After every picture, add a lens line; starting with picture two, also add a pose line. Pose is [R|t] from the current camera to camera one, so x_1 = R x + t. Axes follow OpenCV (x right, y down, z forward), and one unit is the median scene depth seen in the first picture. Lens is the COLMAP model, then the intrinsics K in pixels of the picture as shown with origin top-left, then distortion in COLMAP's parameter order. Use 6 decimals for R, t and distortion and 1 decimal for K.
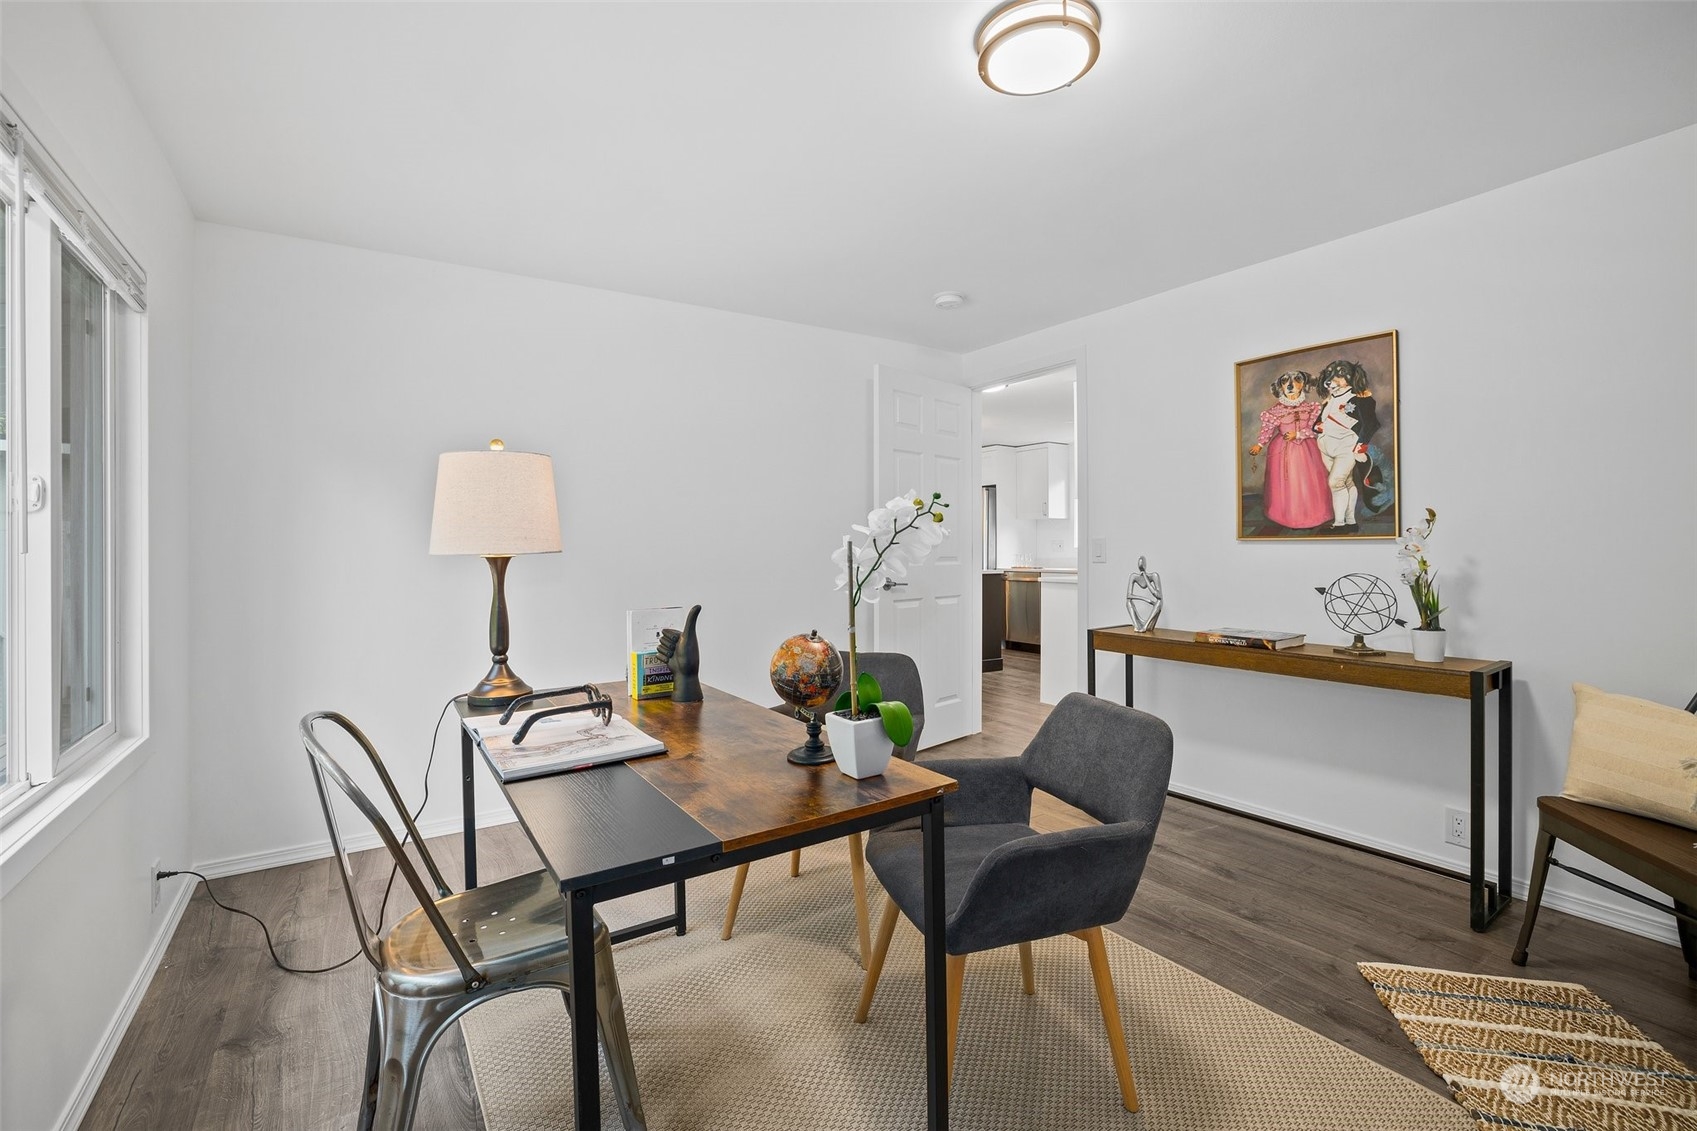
lens RADIAL K [[741.1, 0, 848.5], [0, 741.1, 565.5], [0, 0, 1]] dist [-0.046157, 0.014809]
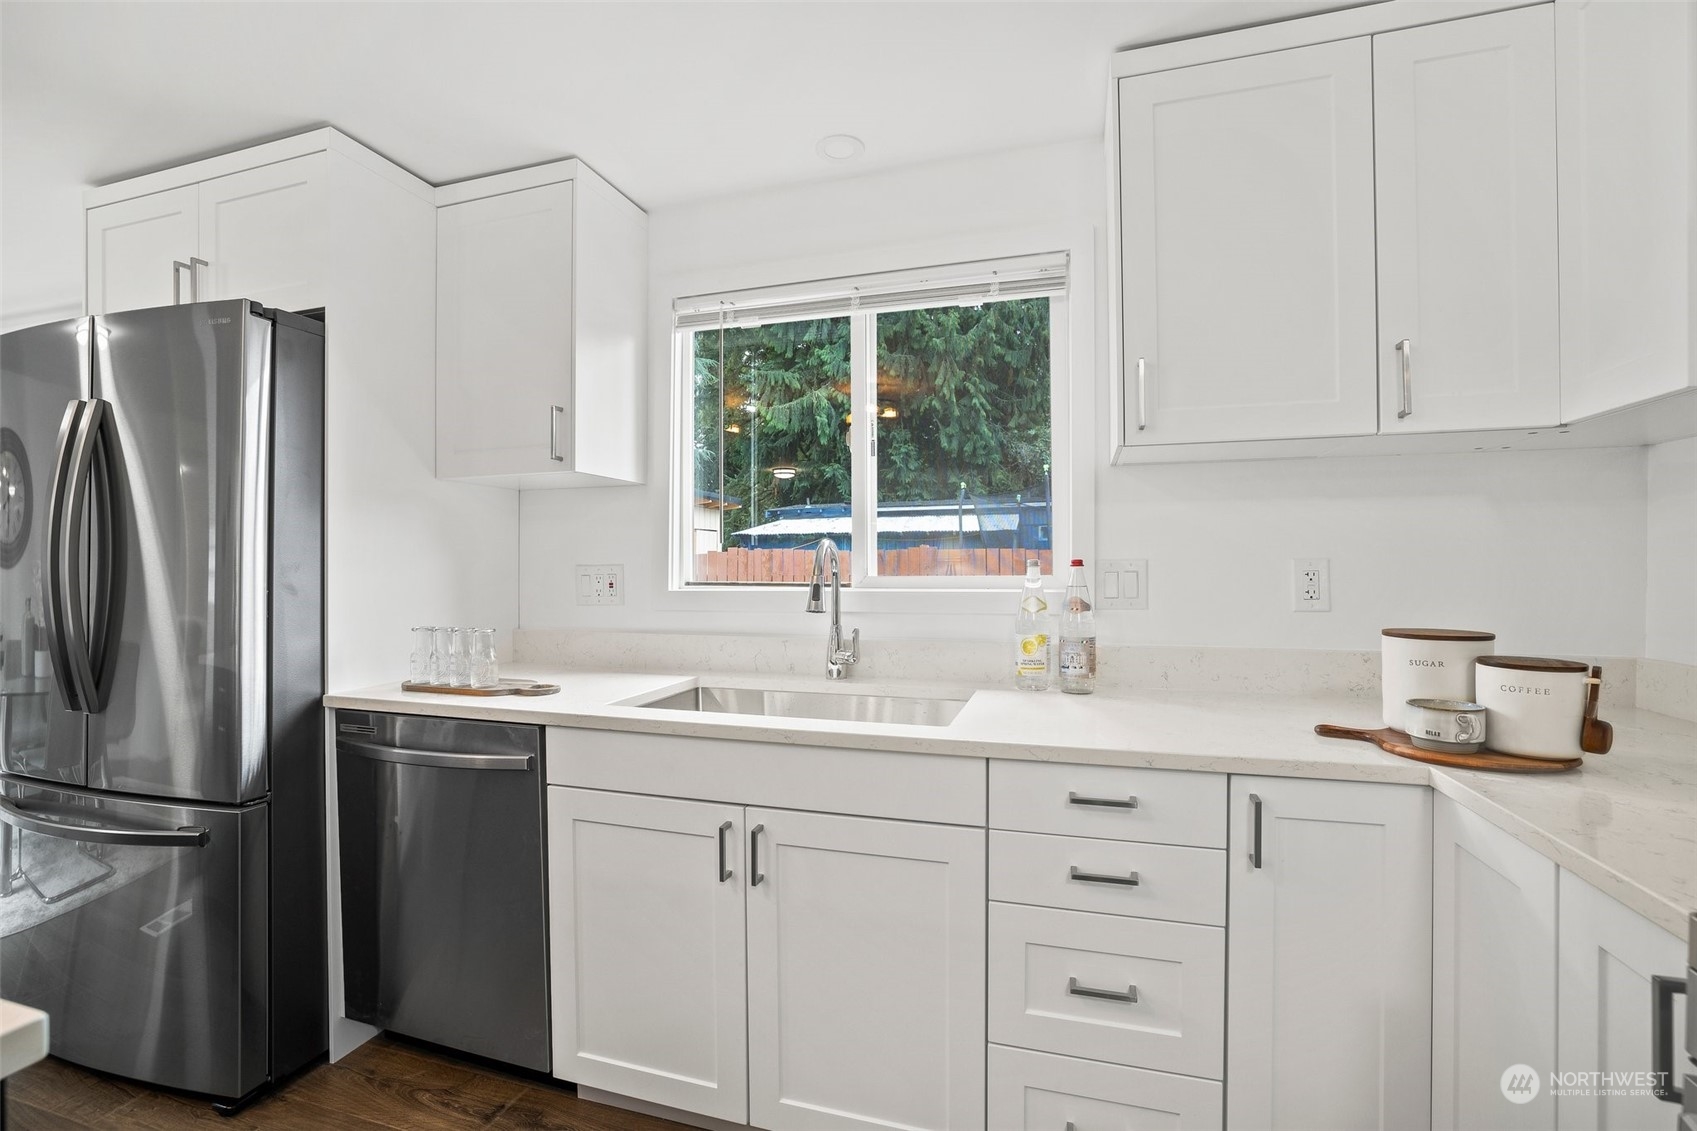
lens RADIAL K [[741.1, 0, 848.5], [0, 741.1, 565.5], [0, 0, 1]] dist [-0.046157, 0.014809]
pose [[0.766225, 0.003058, 0.642566, 0.184735], [0.003673, 0.999951, -0.009138, -0.031841], [-0.642562, 0.009362, 0.766176, 0.755170]]
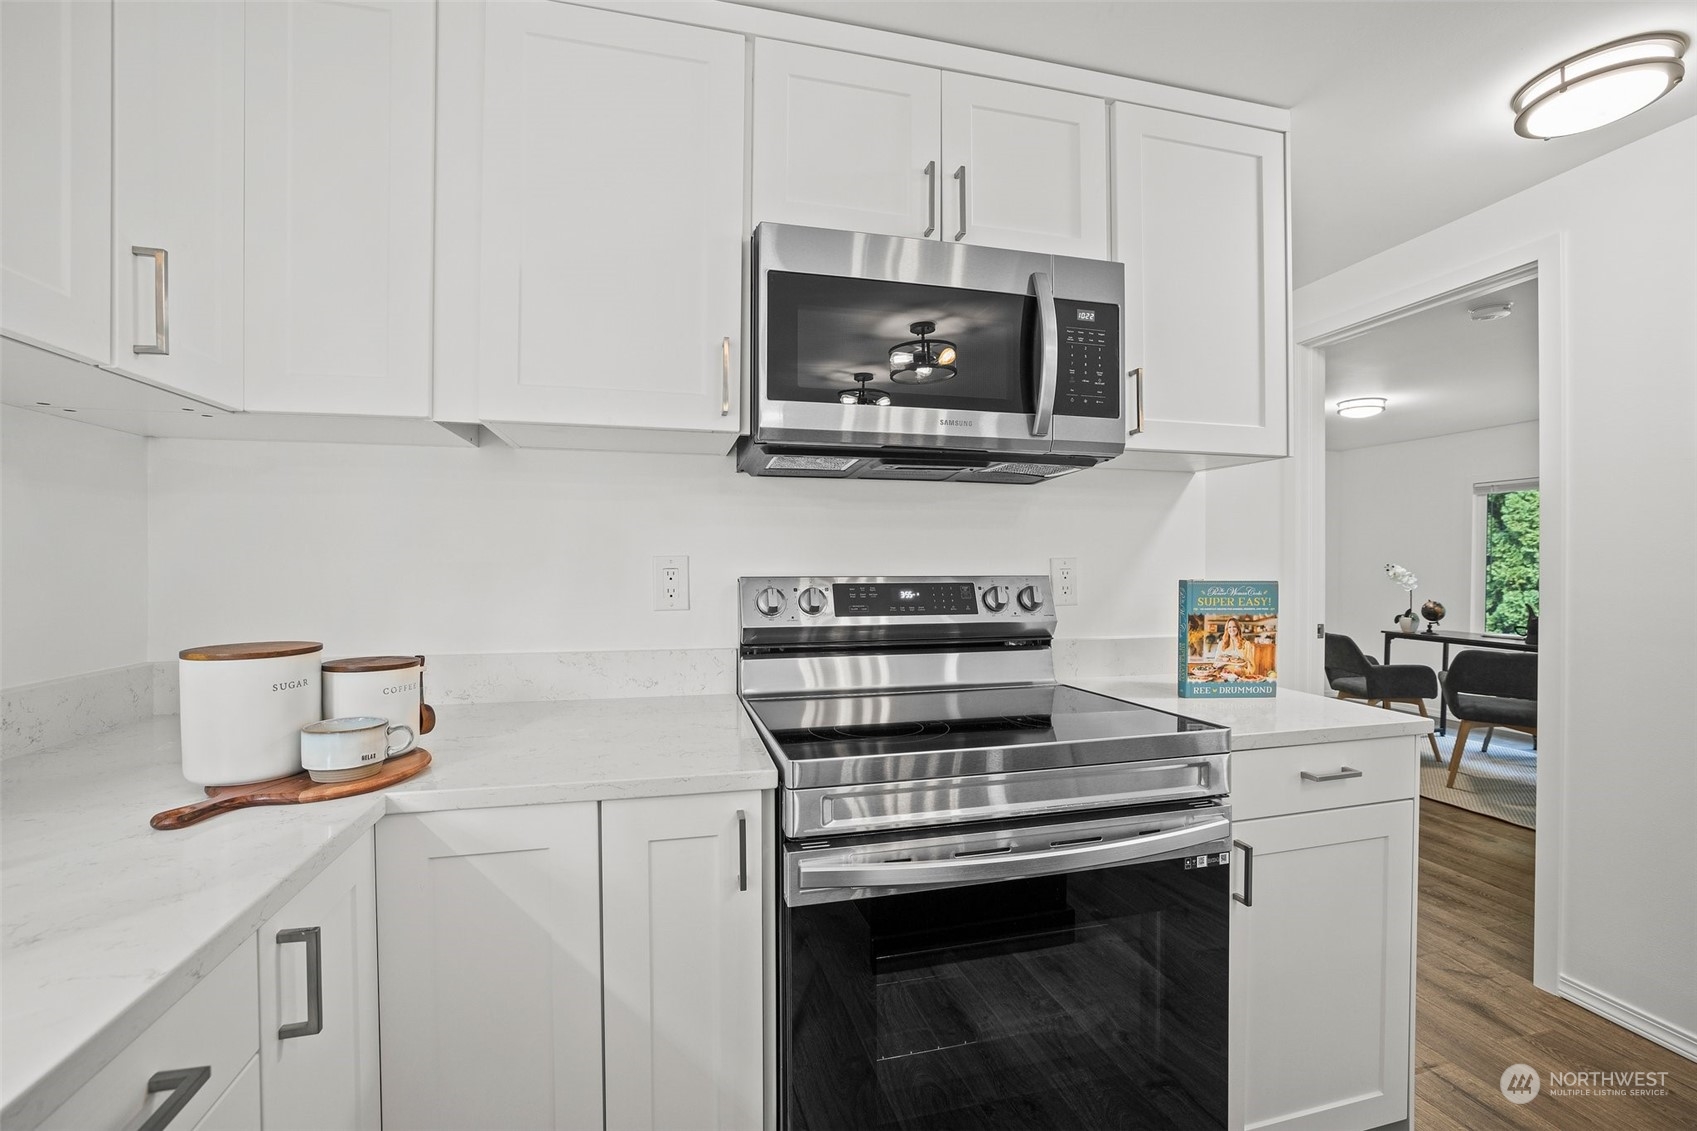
lens RADIAL K [[741.1, 0, 848.5], [0, 741.1, 565.5], [0, 0, 1]] dist [-0.046157, 0.014809]
pose [[-0.944372, 0.001013, 0.328878, 0.242824], [0.005516, 0.999903, 0.012760, -0.033332], [-0.328833, 0.013864, -0.944286, 0.872682]]
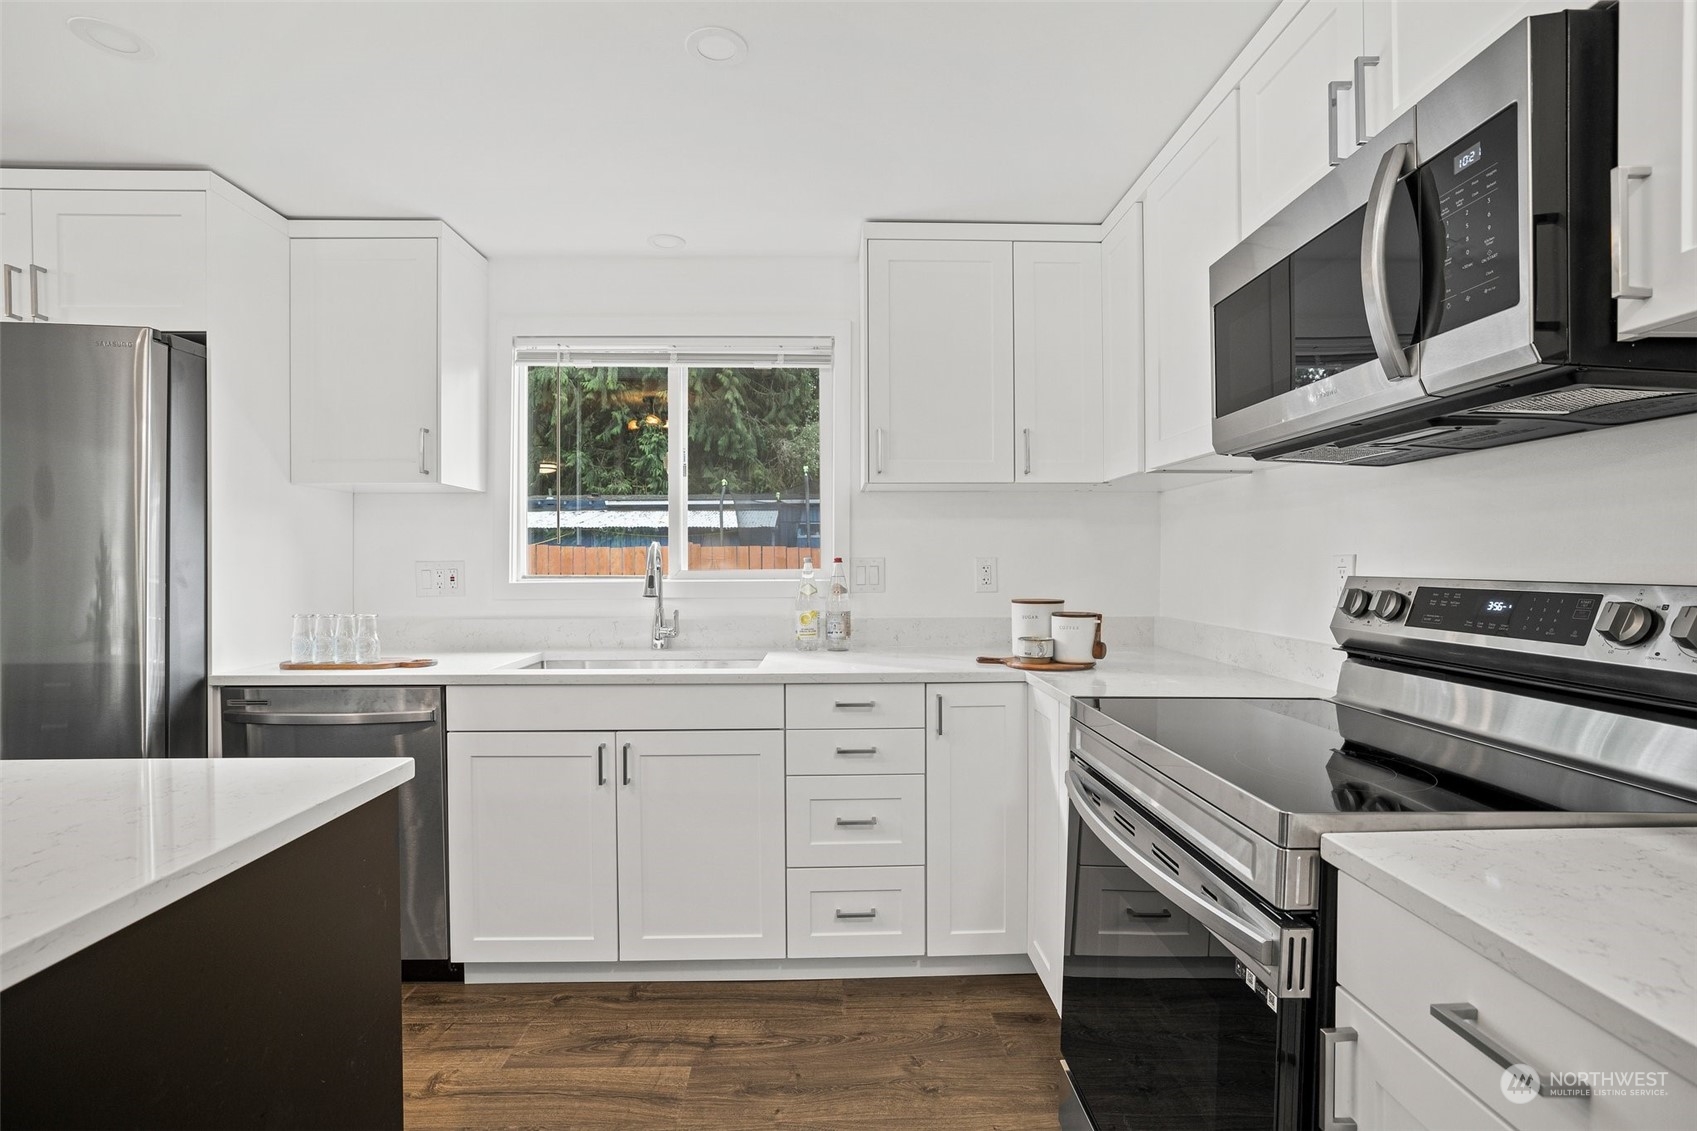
lens RADIAL K [[760.5, 0, 848.5], [0, 760.5, 565.5], [0, 0, 1]] dist [-0.002951, -0.000433]
pose [[0.524758, 0.000352, 0.851252, 0.102044], [0.005744, 0.999976, -0.003954, -0.030713], [-0.851232, 0.006964, 0.524743, 0.704388]]
